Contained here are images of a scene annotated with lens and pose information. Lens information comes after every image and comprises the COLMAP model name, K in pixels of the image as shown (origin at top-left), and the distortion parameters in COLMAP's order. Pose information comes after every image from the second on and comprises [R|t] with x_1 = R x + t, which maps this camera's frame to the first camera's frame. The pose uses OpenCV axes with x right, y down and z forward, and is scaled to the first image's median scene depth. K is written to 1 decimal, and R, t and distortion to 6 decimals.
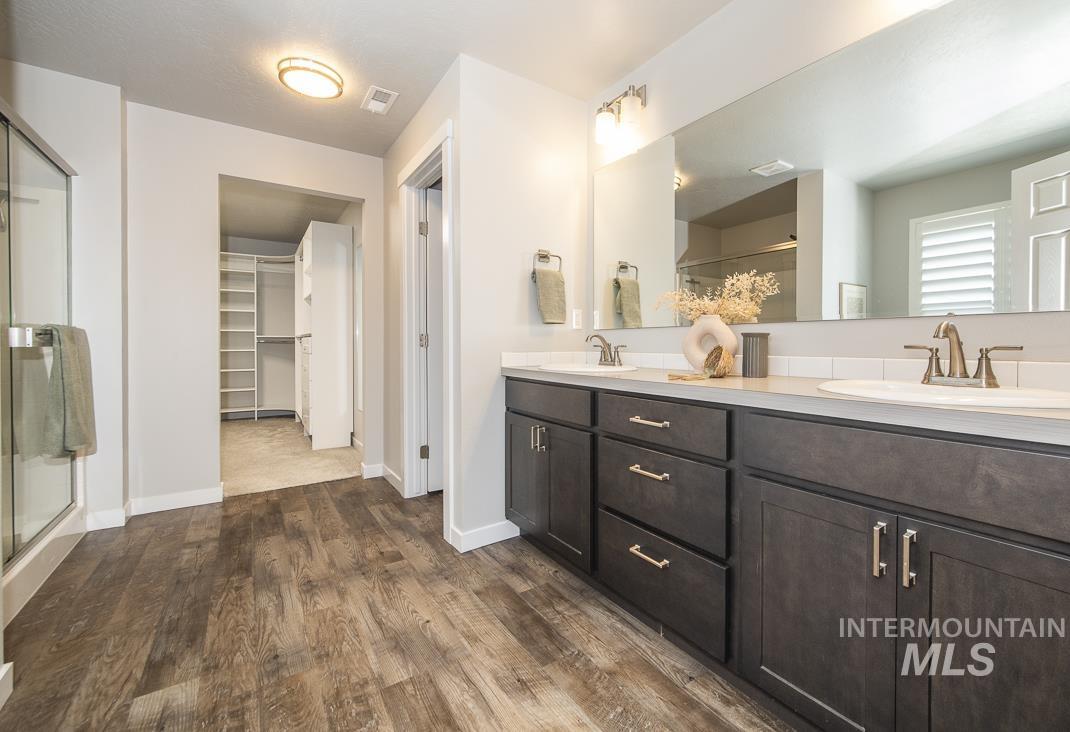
lens RADIAL K [[459.0, 0, 571.5], [0, 459.0, 348.1], [0, 0, 1]] dist [-0.000835, -0.000381]
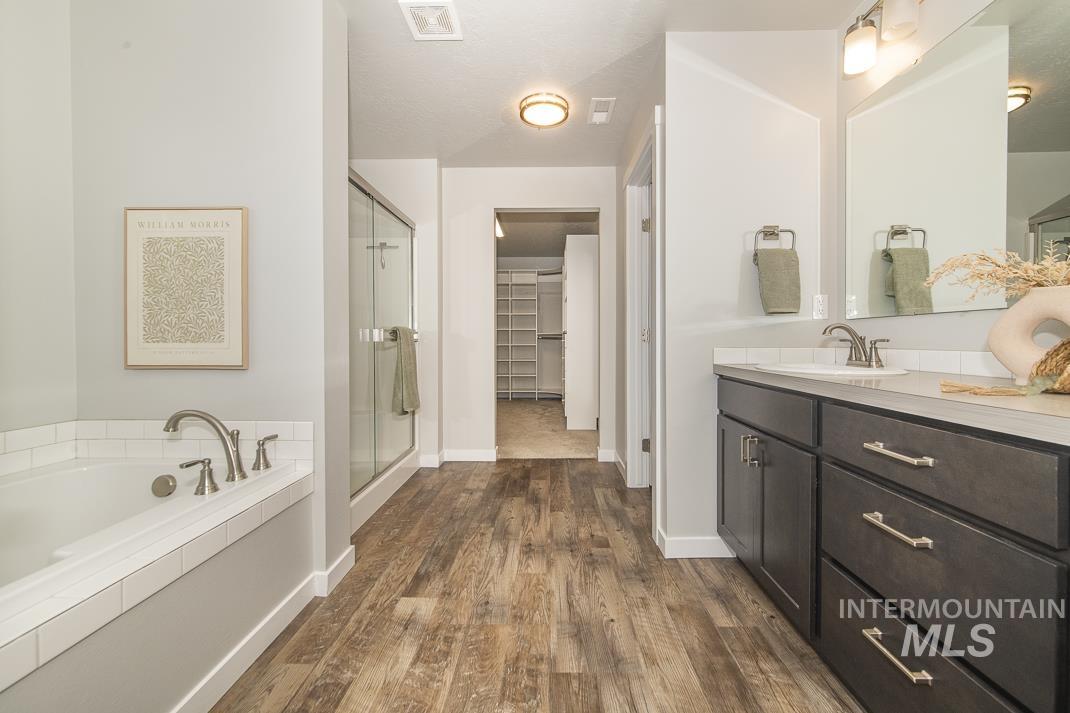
lens RADIAL K [[434.5, 0, 536.5], [0, 434.5, 345.8], [0, 0, 1]] dist [-0.002685, -0.000294]
pose [[0.797697, 0.005333, -0.603035, 0.082051], [-0.002080, 0.999979, 0.006093, 0.001355], [0.603055, -0.003606, 0.797692, 0.115902]]
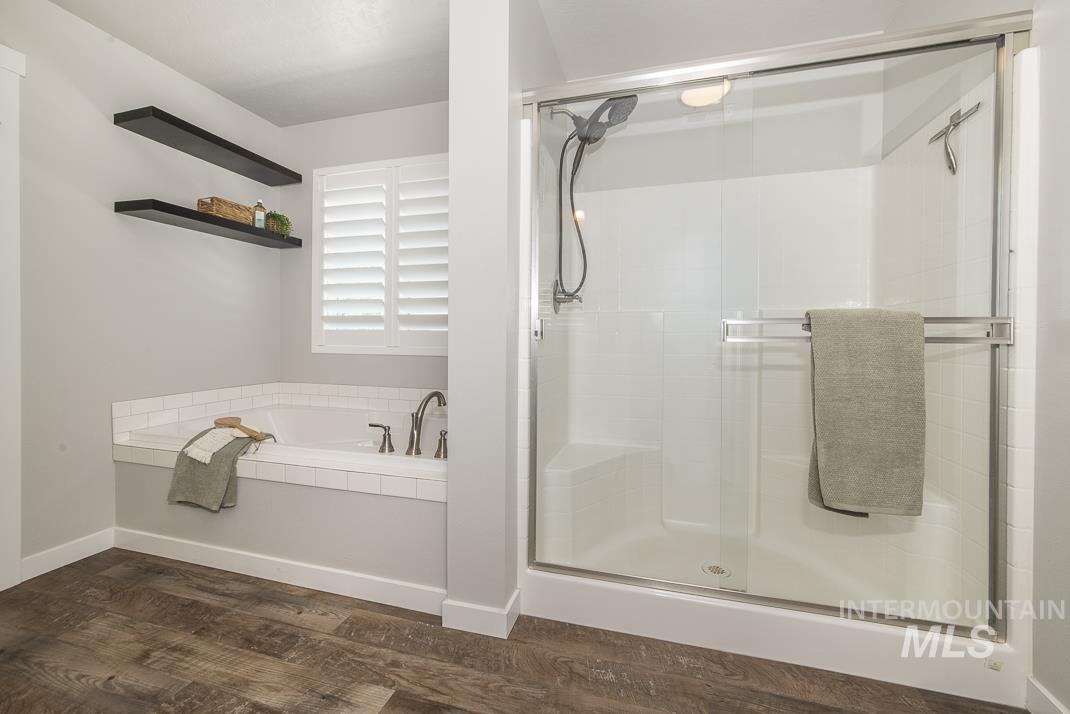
lens RADIAL K [[449.0, 0, 537.9], [0, 449.0, 337.5], [0, 0, 1]] dist [-0.001558, -0.000201]
pose [[-0.790446, -0.005424, -0.612508, -0.329962], [-0.011365, 0.999919, 0.005812, -0.008857], [0.612426, 0.011555, -0.790443, 1.082342]]
